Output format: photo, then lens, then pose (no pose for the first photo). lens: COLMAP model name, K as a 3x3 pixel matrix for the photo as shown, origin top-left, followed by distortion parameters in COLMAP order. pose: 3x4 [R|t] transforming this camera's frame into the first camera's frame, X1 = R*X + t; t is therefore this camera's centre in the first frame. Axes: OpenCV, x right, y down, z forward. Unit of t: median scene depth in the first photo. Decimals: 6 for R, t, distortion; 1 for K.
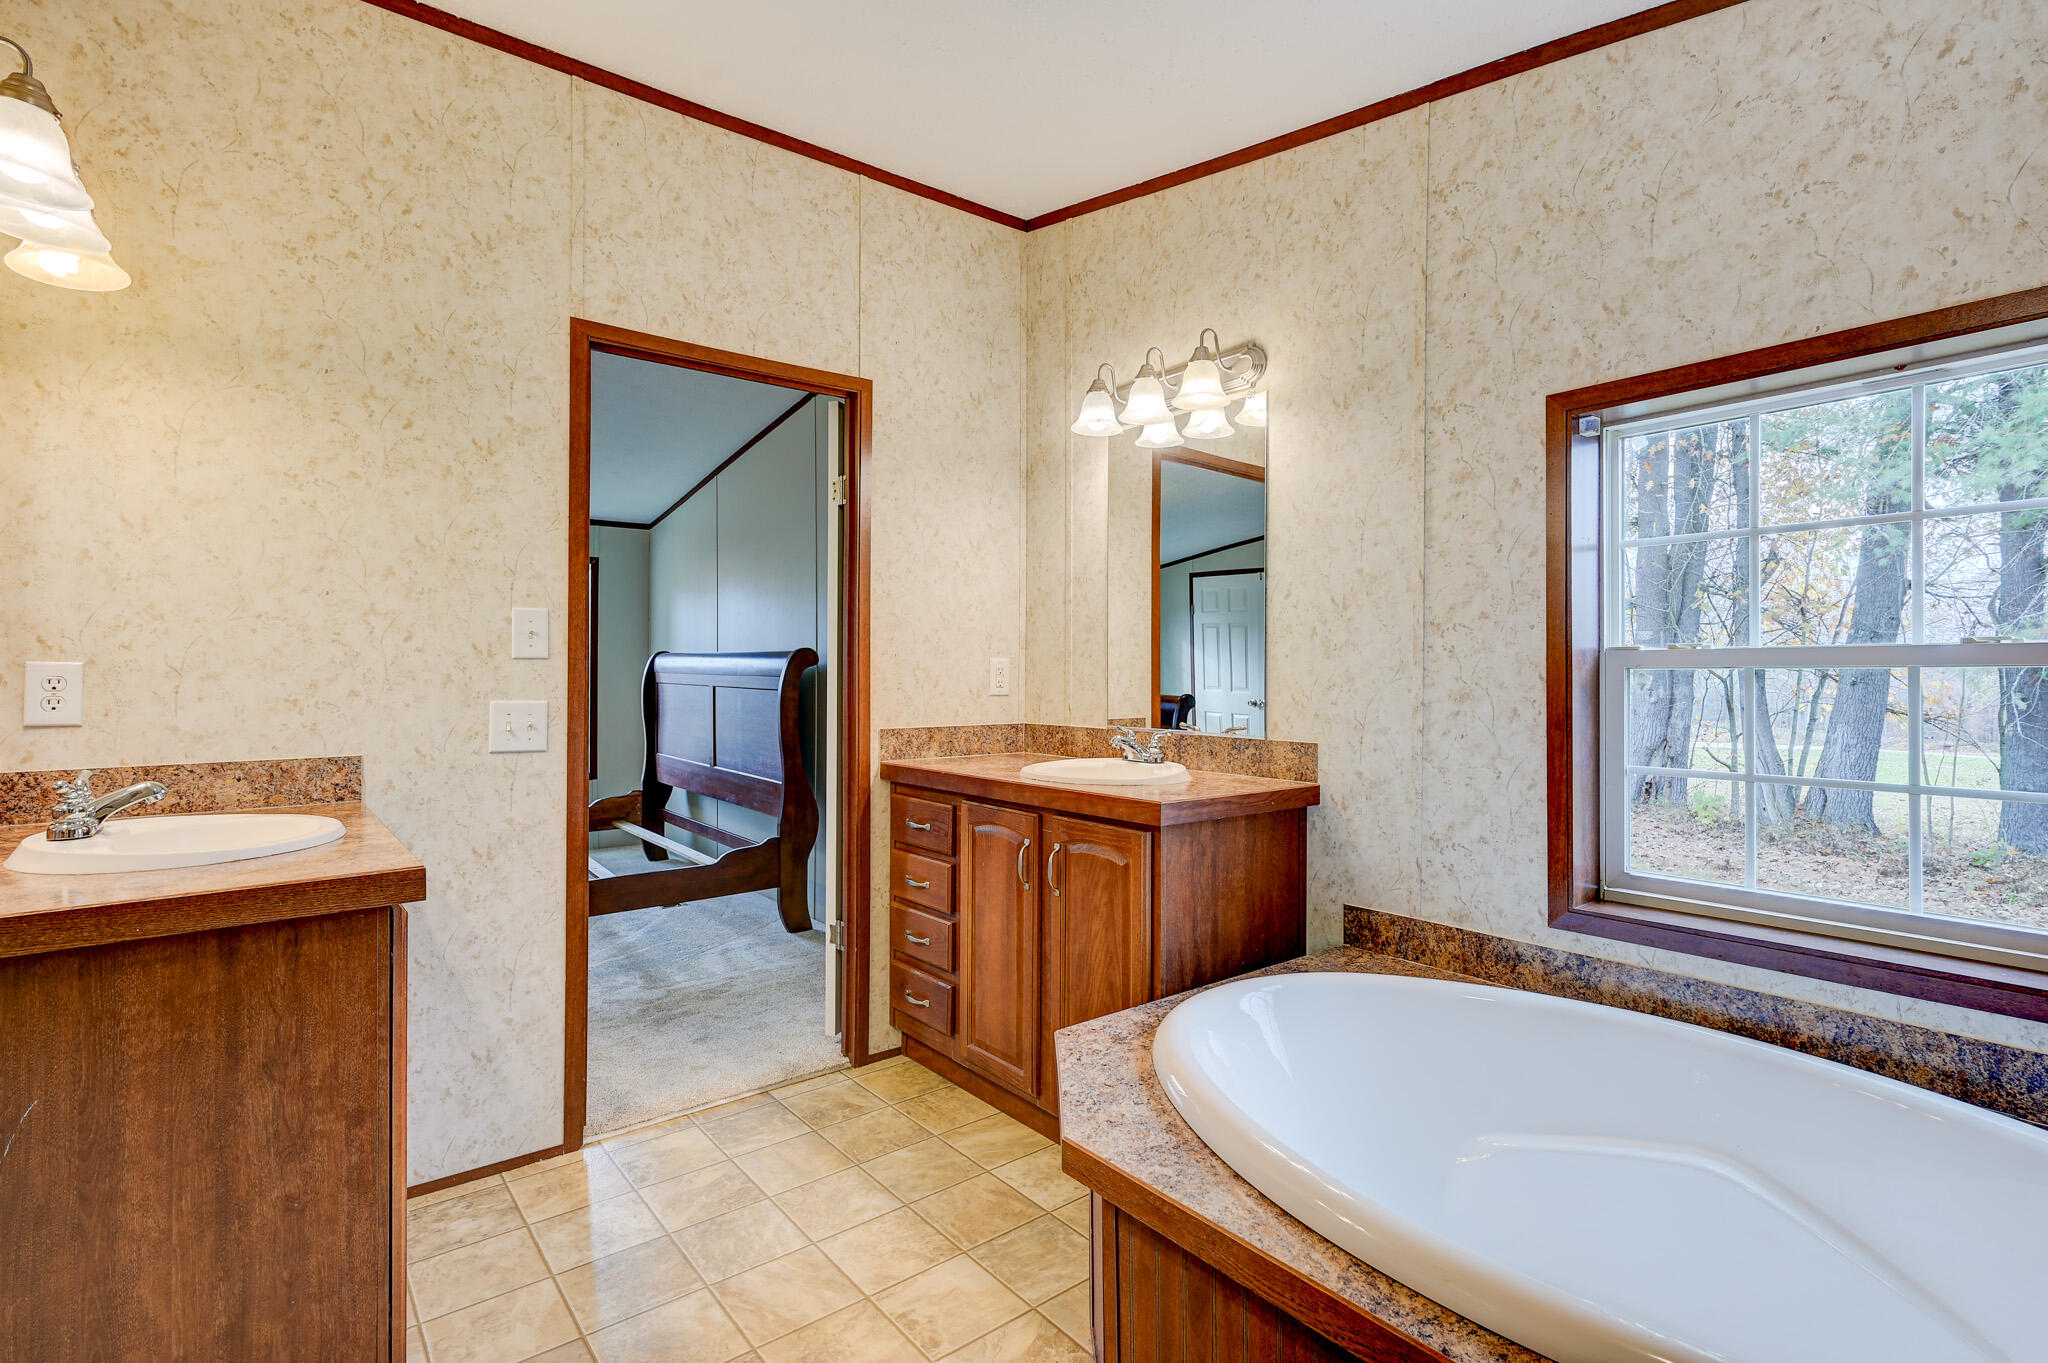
lens RADIAL K [[972.7, 0, 1025.5], [0, 972.7, 672.6], [0, 0, 1]] dist [0.013599, 0.000945]
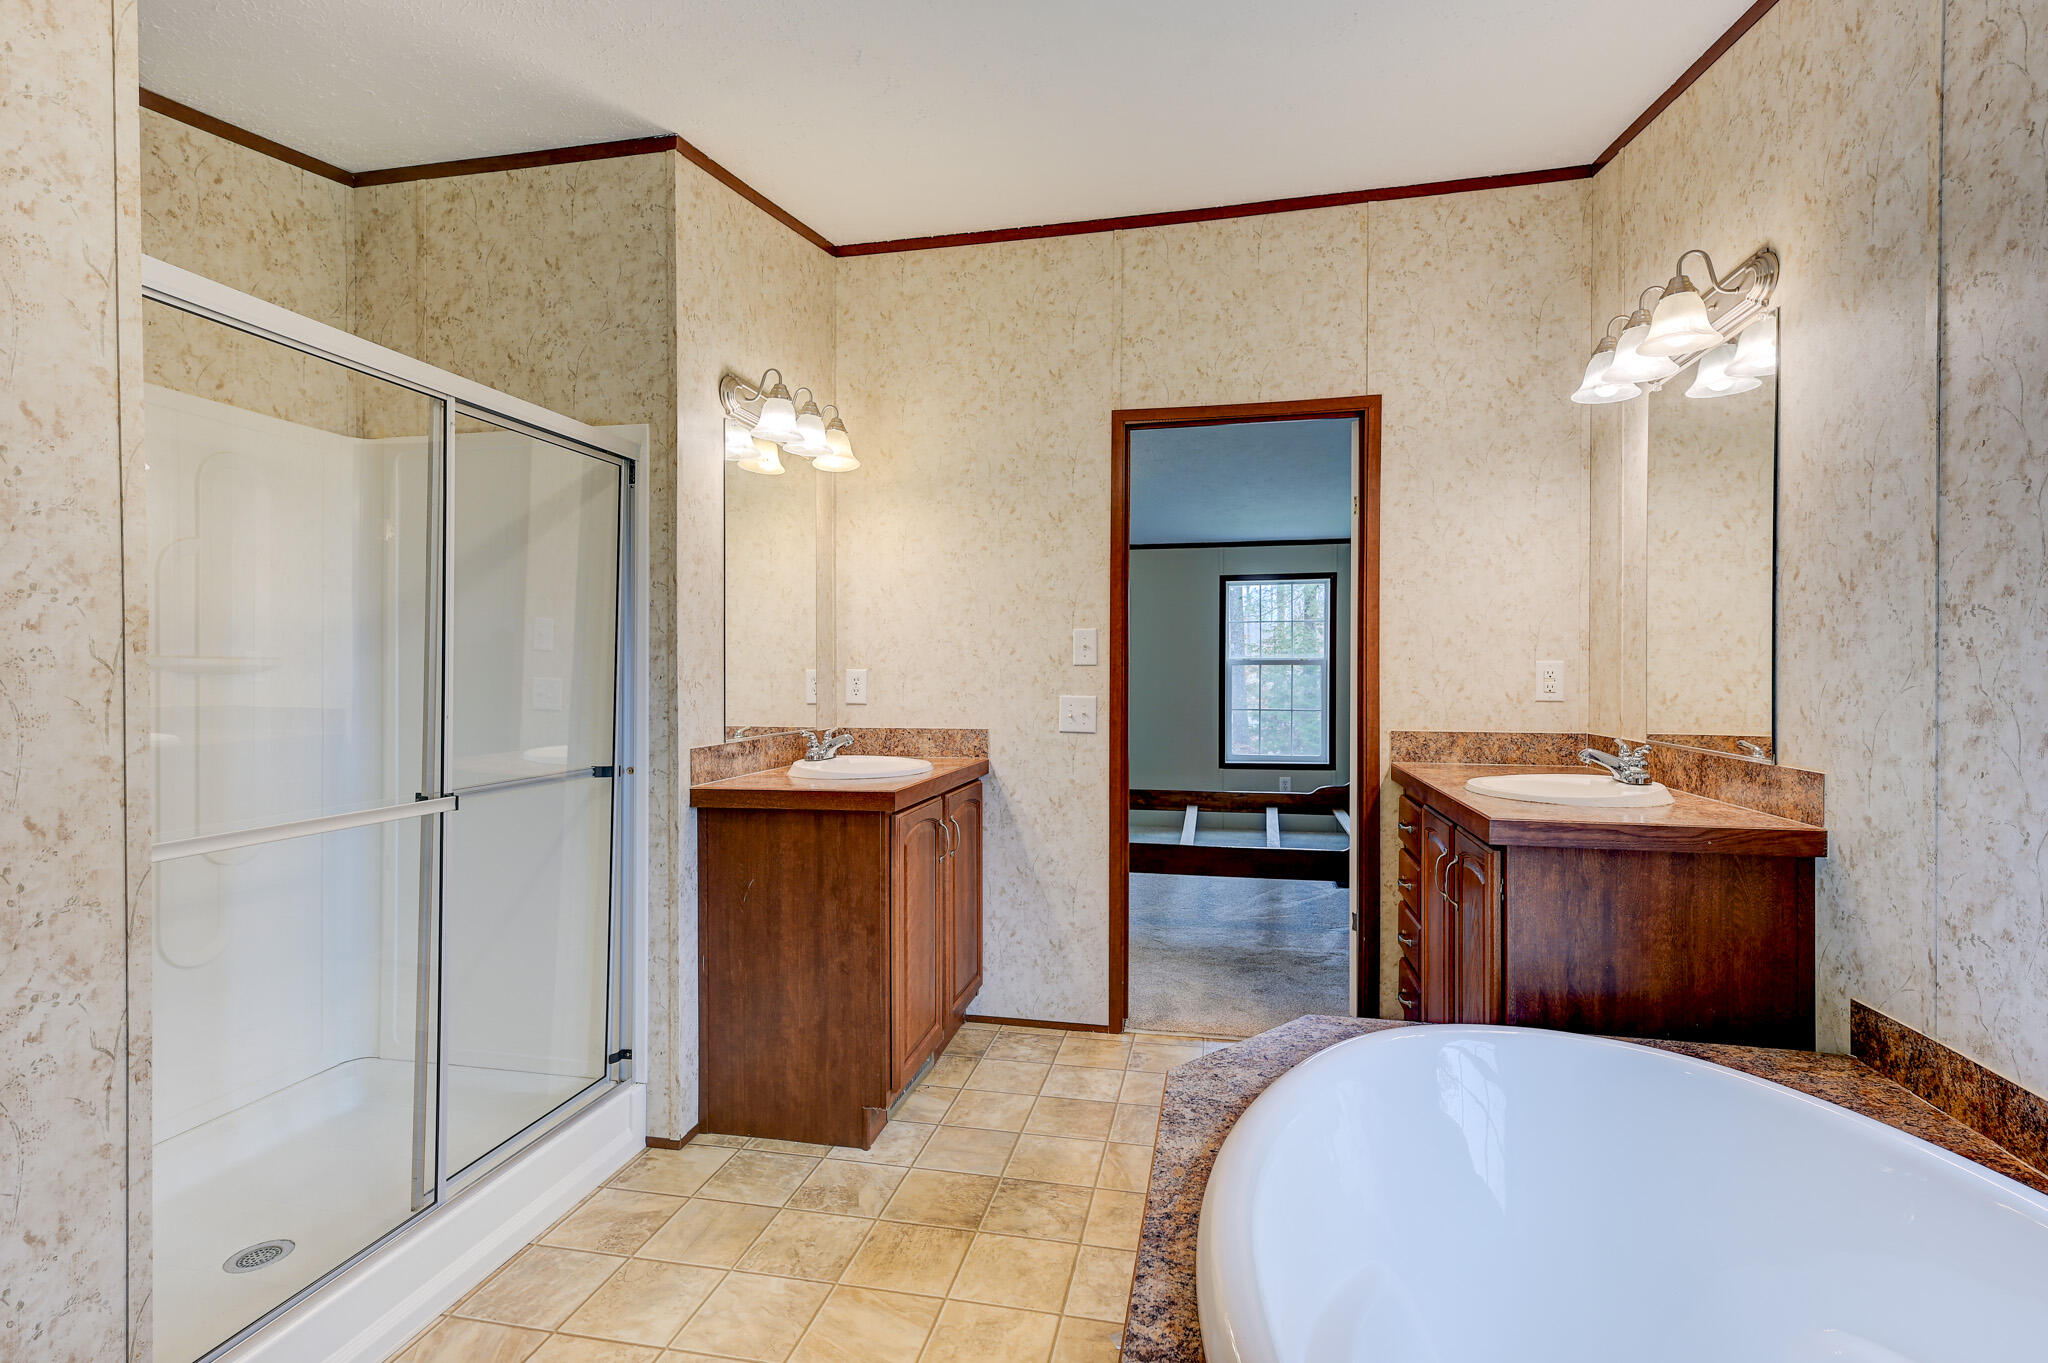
lens RADIAL K [[948.8, 0, 1029.7], [0, 948.8, 673.7], [0, 0, 1]] dist [0.014011, 0.001006]
pose [[0.644821, 0.000626, -0.764333, 0.491730], [-0.001639, 0.999998, -0.000564, -0.001712], [0.764332, 0.001617, 0.644821, 0.078684]]
